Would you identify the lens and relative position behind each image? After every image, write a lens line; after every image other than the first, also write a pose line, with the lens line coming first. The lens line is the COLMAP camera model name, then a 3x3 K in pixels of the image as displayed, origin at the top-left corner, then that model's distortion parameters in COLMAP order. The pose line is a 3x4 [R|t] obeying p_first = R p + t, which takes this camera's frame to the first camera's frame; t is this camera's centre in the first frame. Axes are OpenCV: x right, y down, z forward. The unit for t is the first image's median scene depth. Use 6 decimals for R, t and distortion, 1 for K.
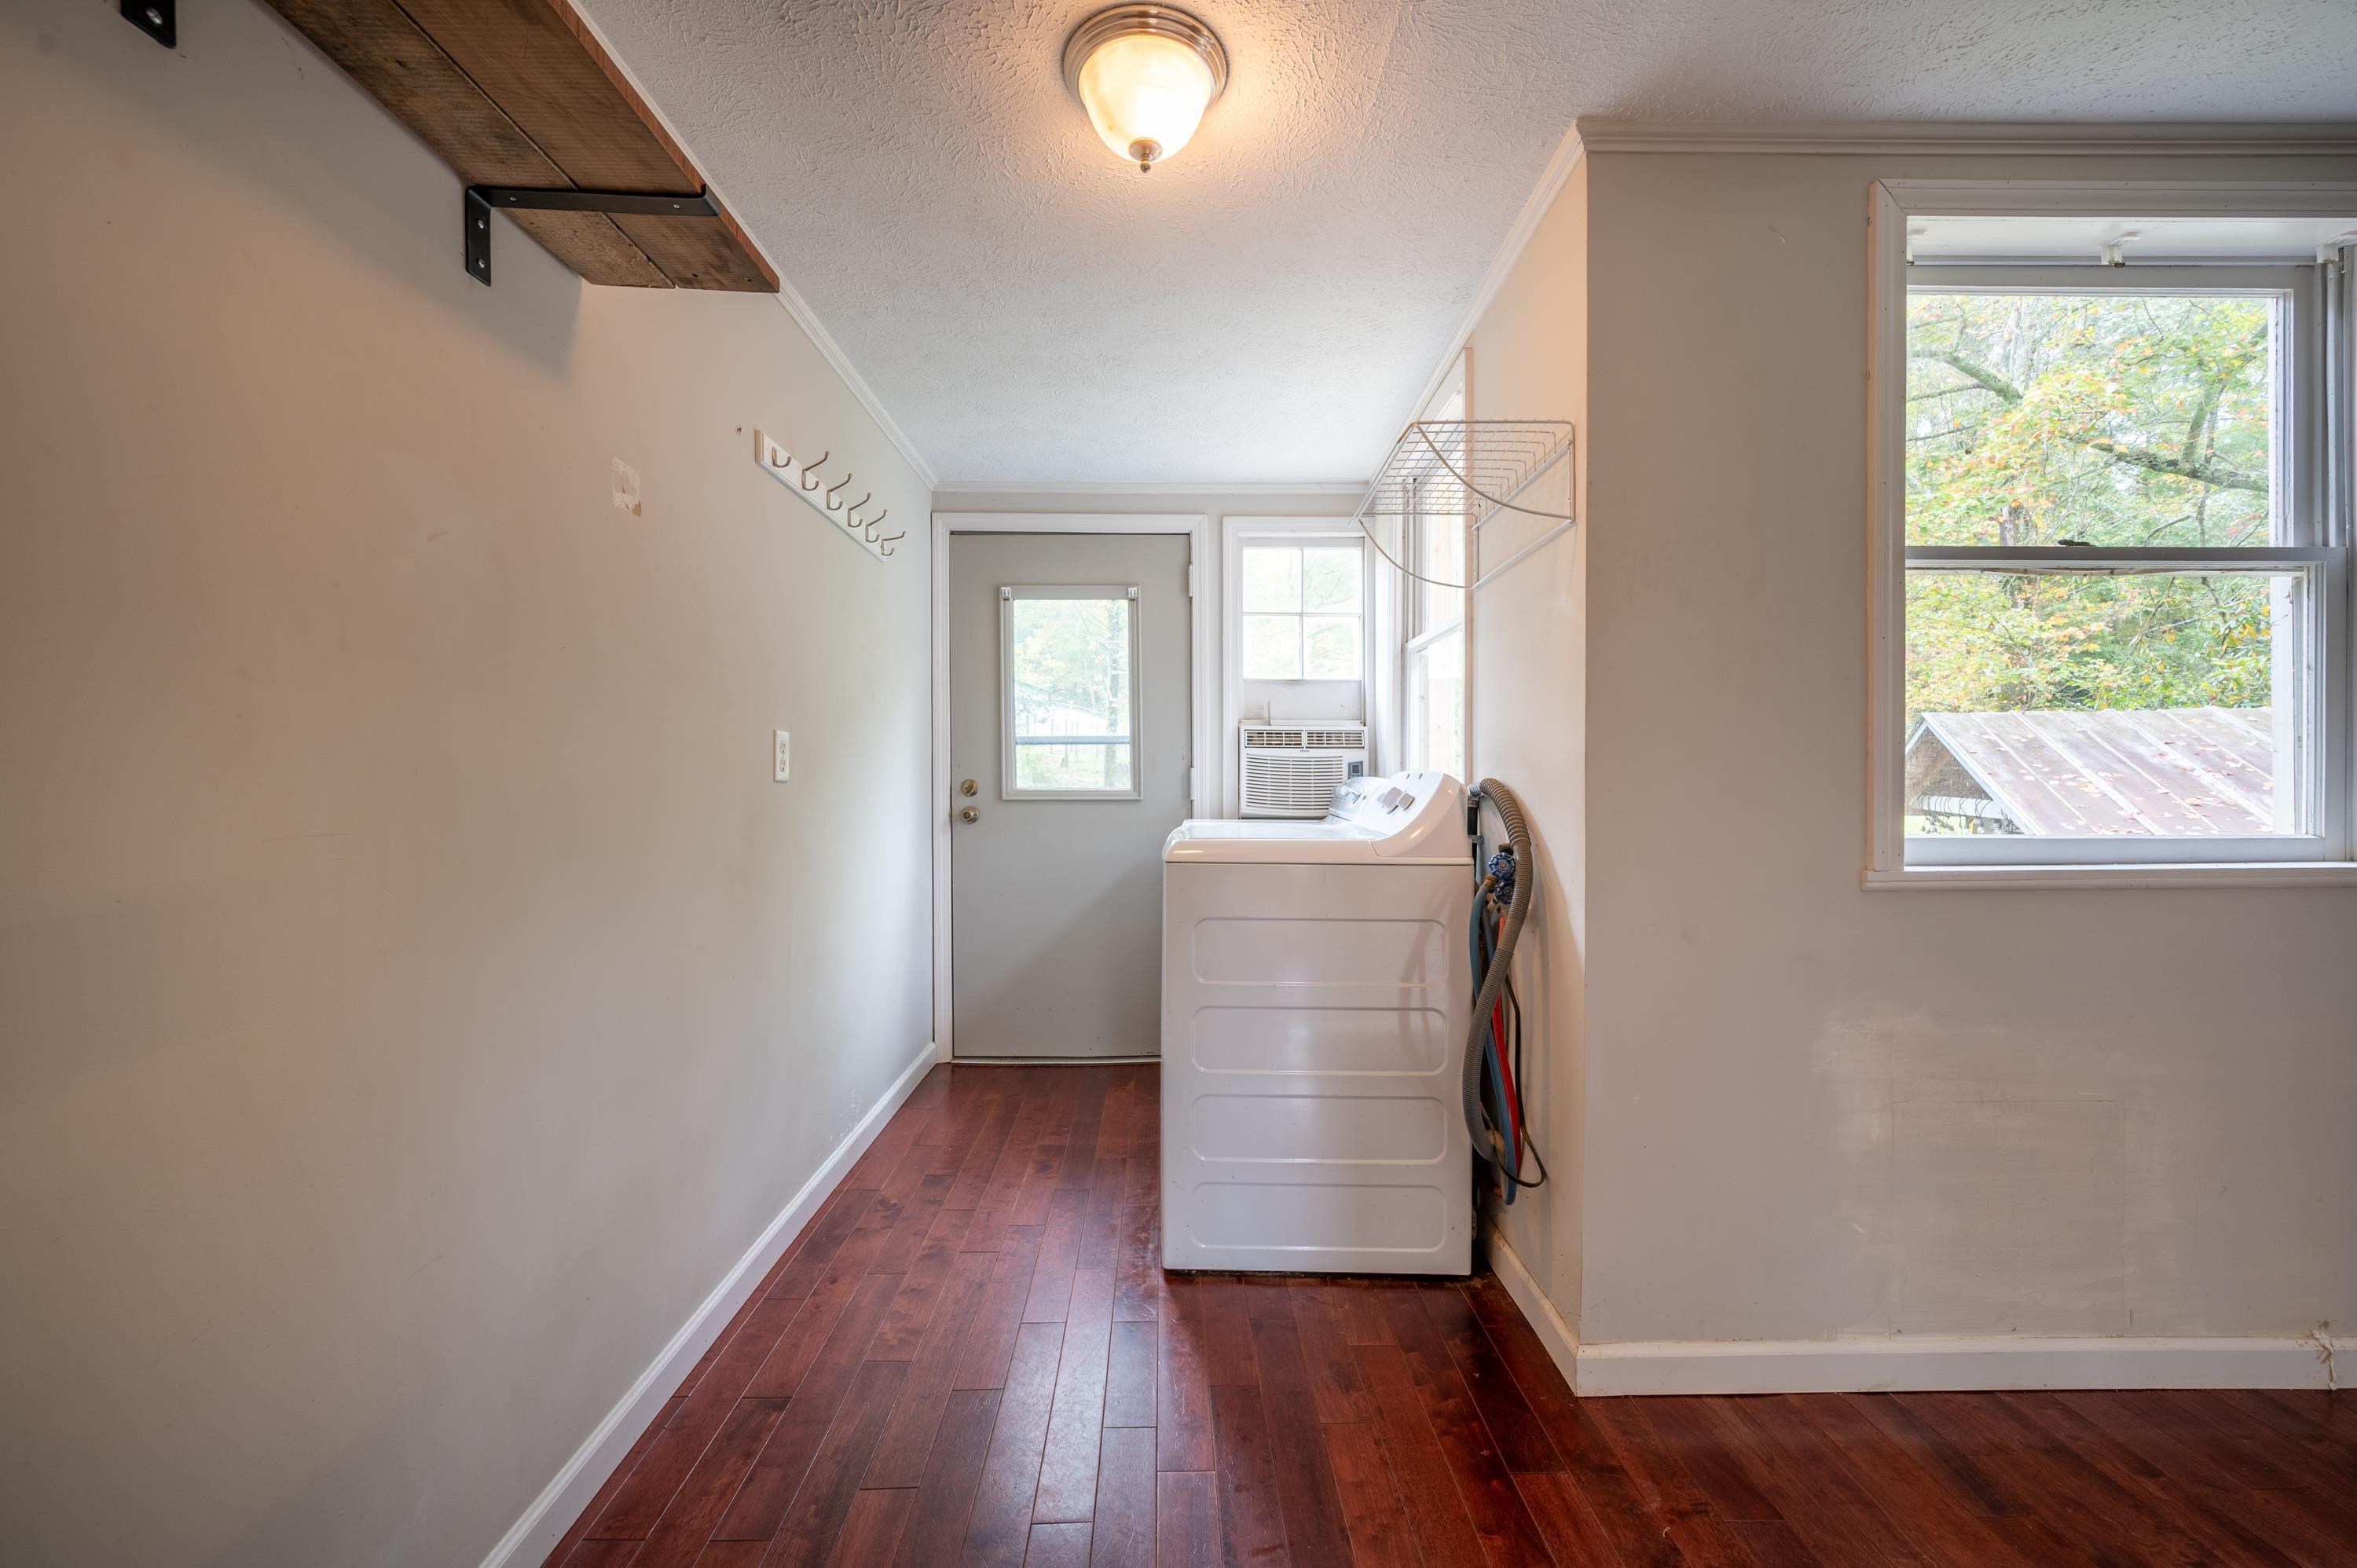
lens RADIAL K [[924.7, 0, 1178.2], [0, 924.7, 784.9], [0, 0, 1]] dist [-0.001937, 0.000291]
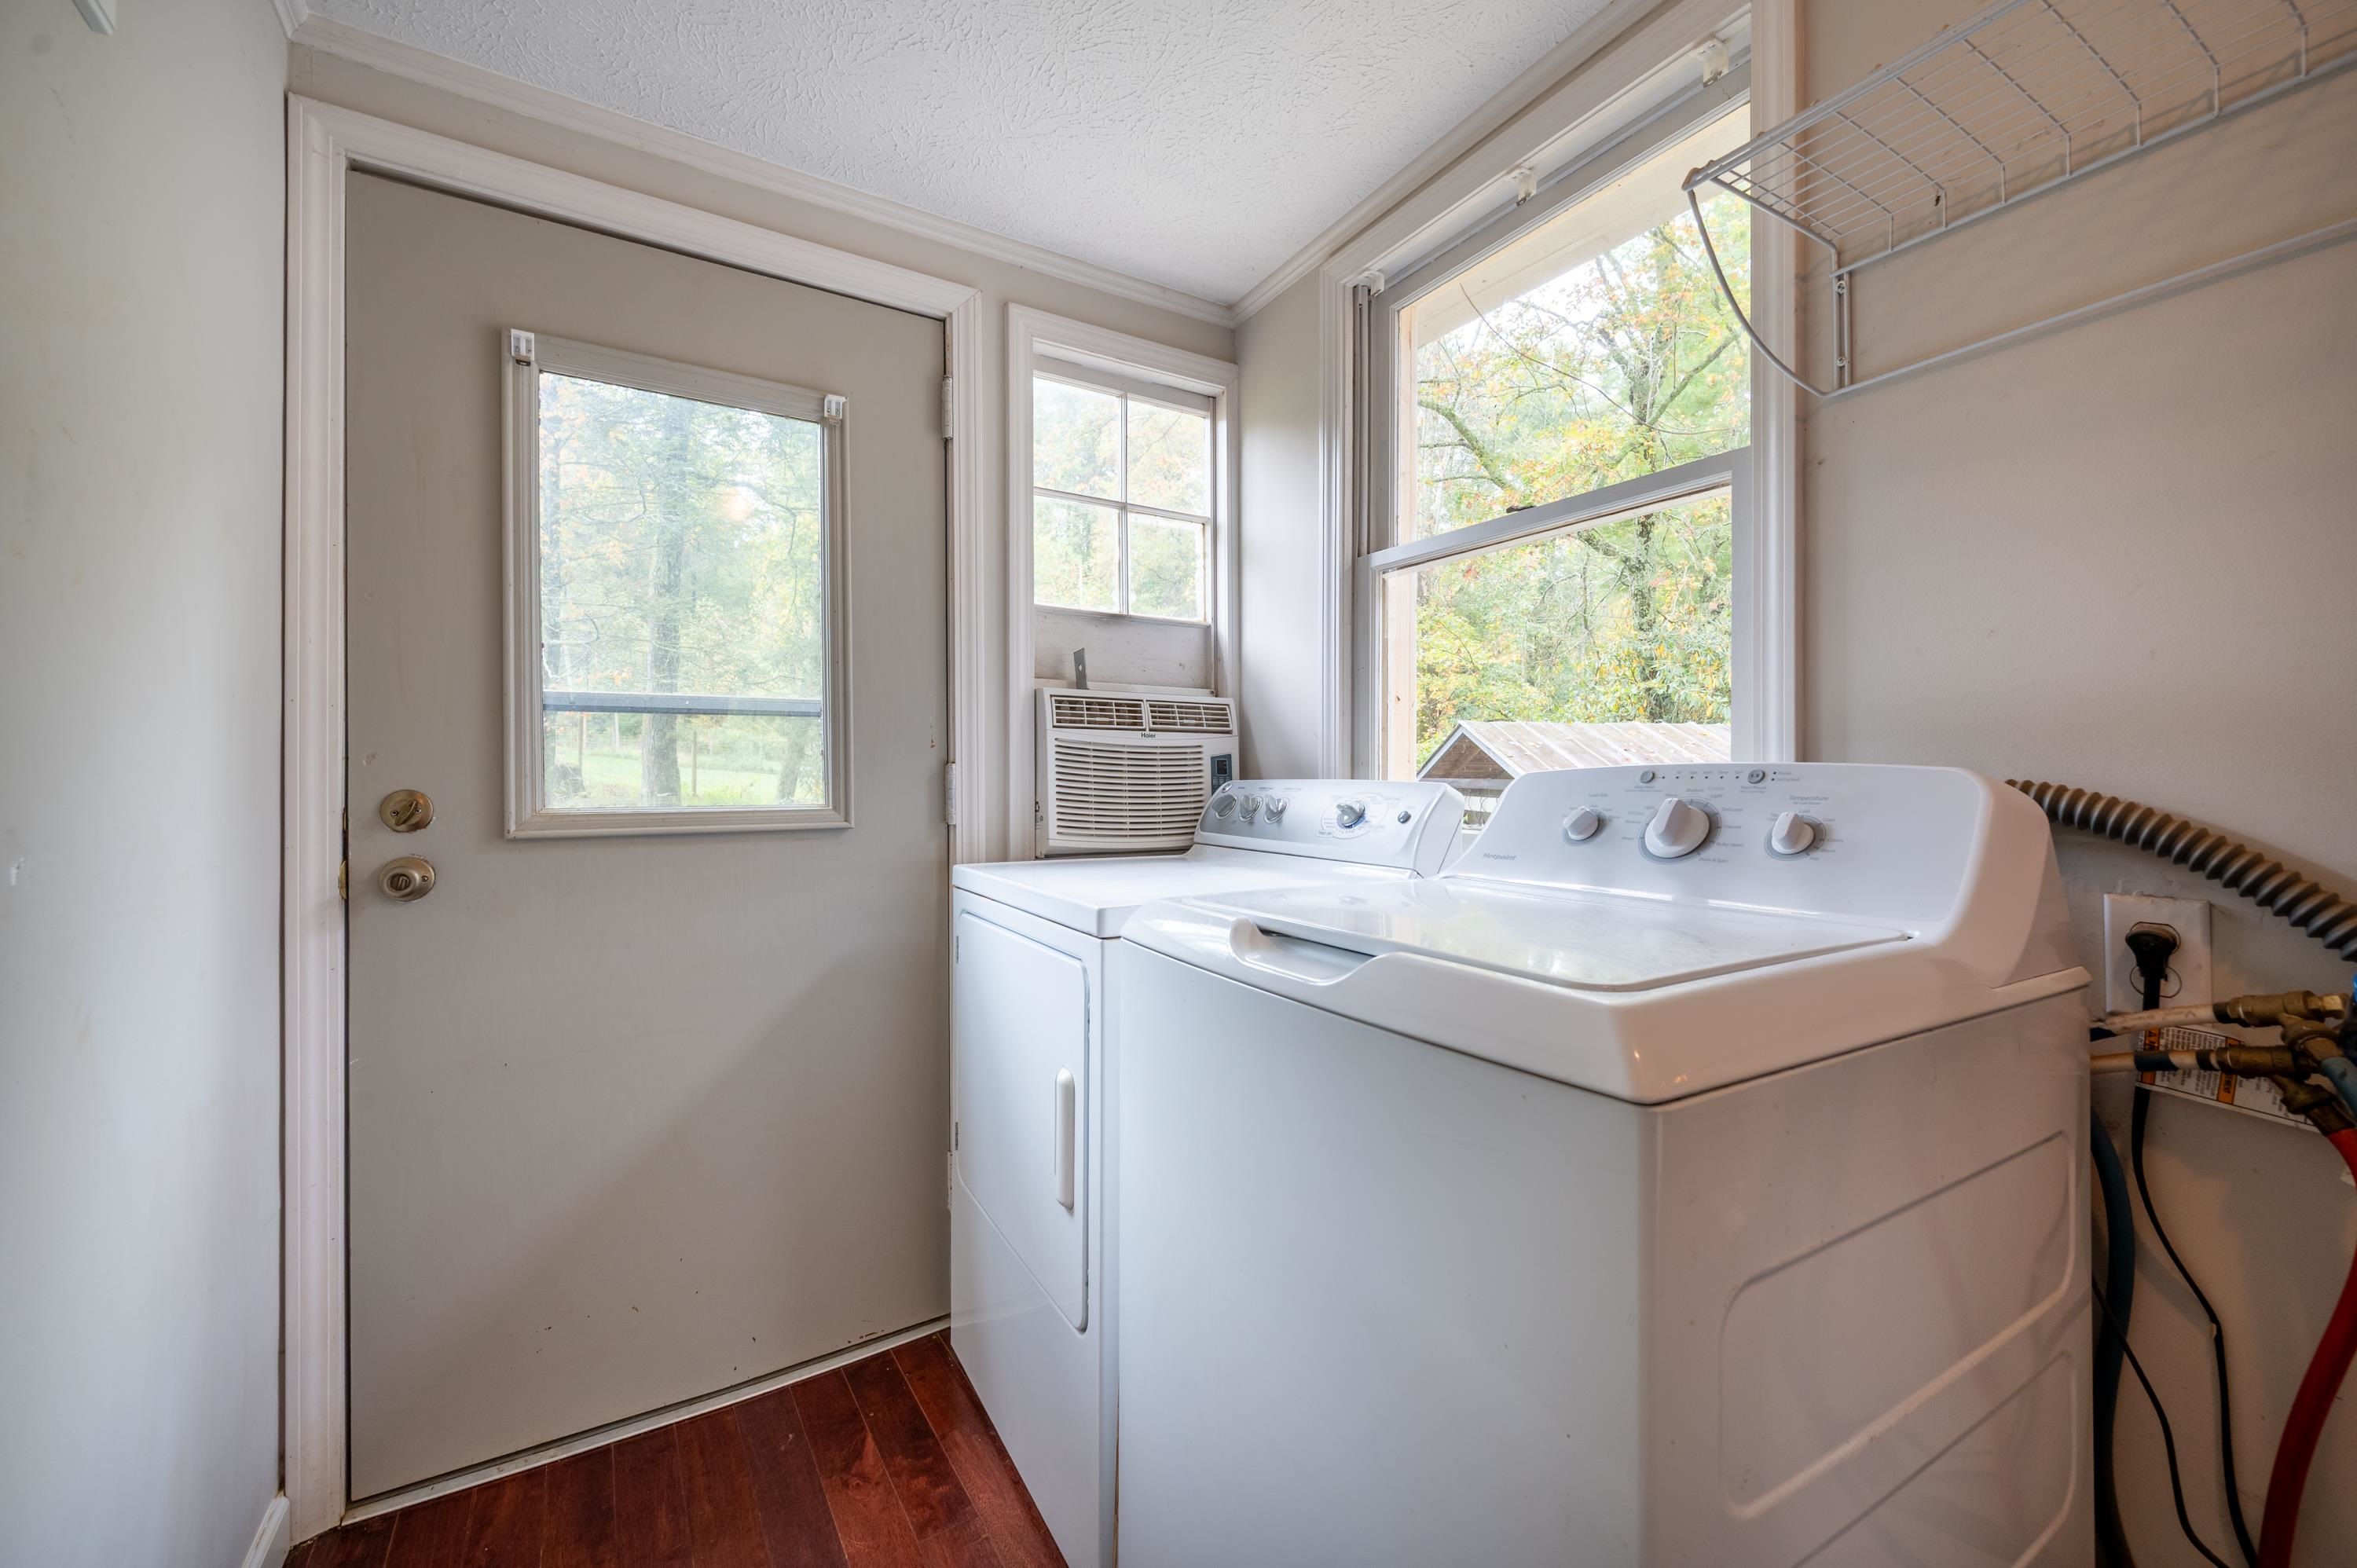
lens RADIAL K [[924.7, 0, 1162.6], [0, 924.7, 769.3], [0, 0, 1]] dist [-0.001937, 0.000291]
pose [[0.856568, 0.001445, 0.516032, -0.152549], [0.009565, 0.999780, -0.018676, -0.004378], [-0.515946, 0.020933, 0.856366, 0.490123]]
